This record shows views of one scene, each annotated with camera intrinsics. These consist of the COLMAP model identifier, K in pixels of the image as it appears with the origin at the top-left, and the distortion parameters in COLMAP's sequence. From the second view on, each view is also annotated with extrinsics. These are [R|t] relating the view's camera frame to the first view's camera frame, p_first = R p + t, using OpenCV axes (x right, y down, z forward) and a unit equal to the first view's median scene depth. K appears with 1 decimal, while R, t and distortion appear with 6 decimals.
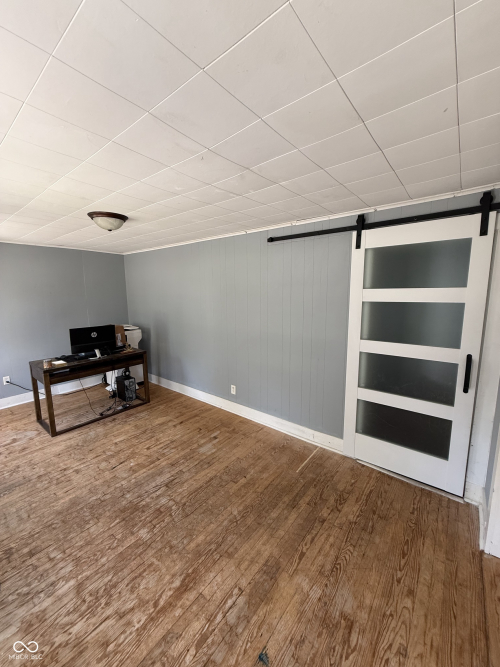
lens RADIAL K [[264.6, 0, 249.0], [0, 264.6, 332.8], [0, 0, 1]] dist [-0.000192, -0.000015]
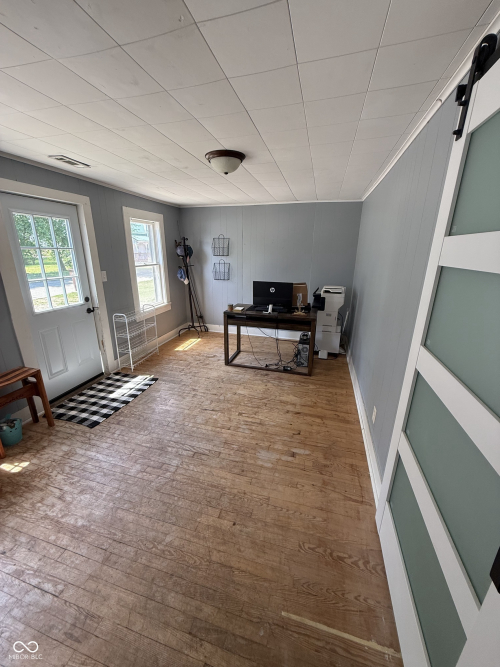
lens RADIAL K [[264.6, 0, 248.7], [0, 264.6, 328.4], [0, 0, 1]] dist [-0.000192, -0.000015]
pose [[0.390756, 0.272181, -0.879334, 0.401159], [-0.156602, 0.961015, 0.227873, -0.087493], [0.907075, 0.048663, 0.418146, 0.628215]]
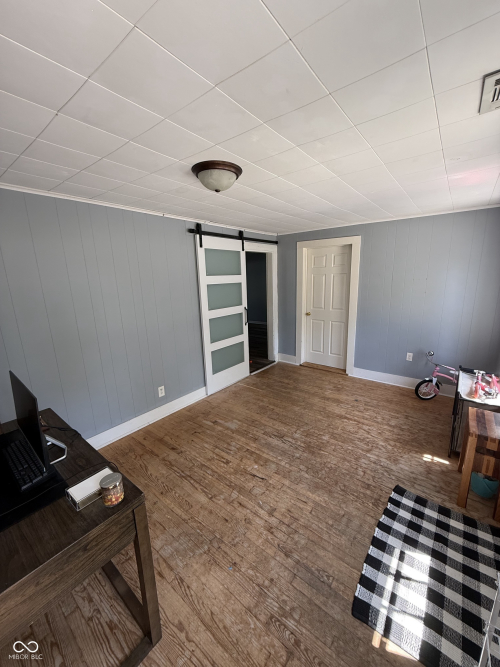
lens RADIAL K [[264.6, 0, 249.7], [0, 264.6, 333.5], [0, 0, 1]] dist [-0.000192, -0.000015]
pose [[-0.006733, -0.208025, 0.978100, -1.161384], [0.185787, 0.960832, 0.205632, -0.127826], [-0.982567, 0.183103, 0.032179, 0.849025]]
